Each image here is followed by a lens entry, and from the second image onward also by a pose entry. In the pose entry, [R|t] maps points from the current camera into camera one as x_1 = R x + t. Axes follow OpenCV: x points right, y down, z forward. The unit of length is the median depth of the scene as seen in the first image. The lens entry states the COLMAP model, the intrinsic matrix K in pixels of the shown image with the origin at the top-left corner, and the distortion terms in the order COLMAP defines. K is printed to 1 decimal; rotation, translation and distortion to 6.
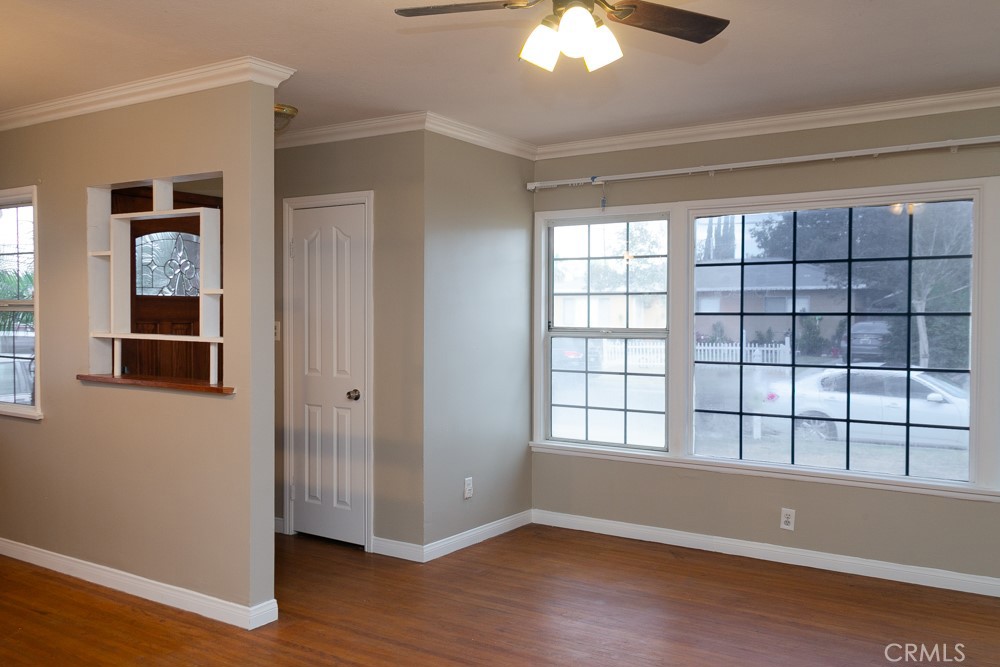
lens RADIAL K [[905.2, 0, 499.1], [0, 905.2, 341.3], [0, 0, 1]] dist [-0.009681, 0.000000]
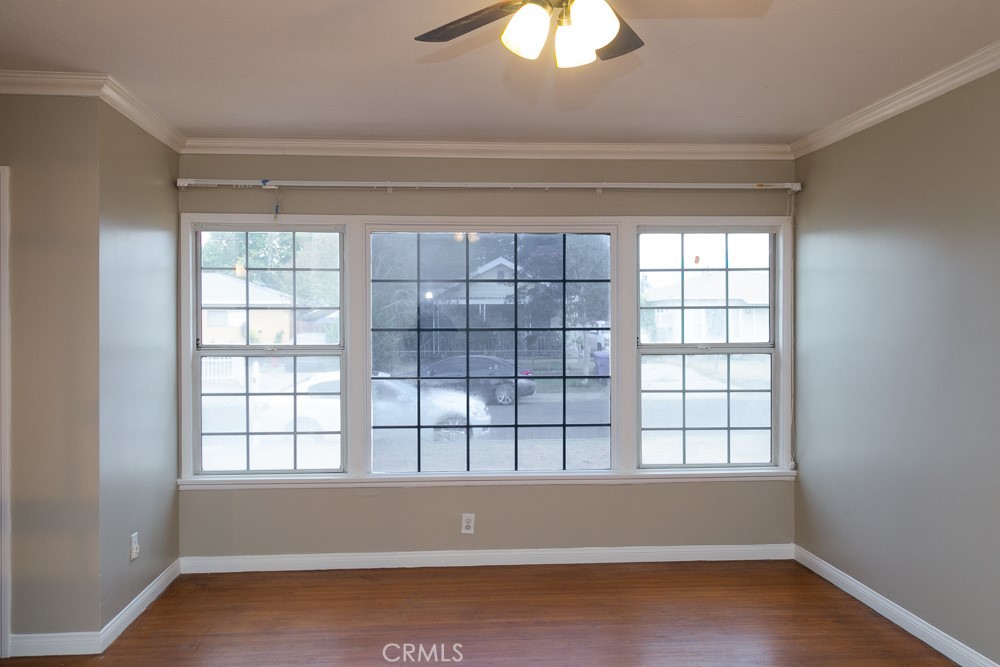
lens RADIAL K [[833.5, 0, 499.4], [0, 833.5, 324.1], [0, 0, 1]] dist [-0.001363, 0.011940]
pose [[0.767631, -0.000102, 0.640893, -0.264020], [0.022583, 0.999383, -0.026890, -0.008518], [-0.640495, 0.035115, 0.767160, 0.215013]]
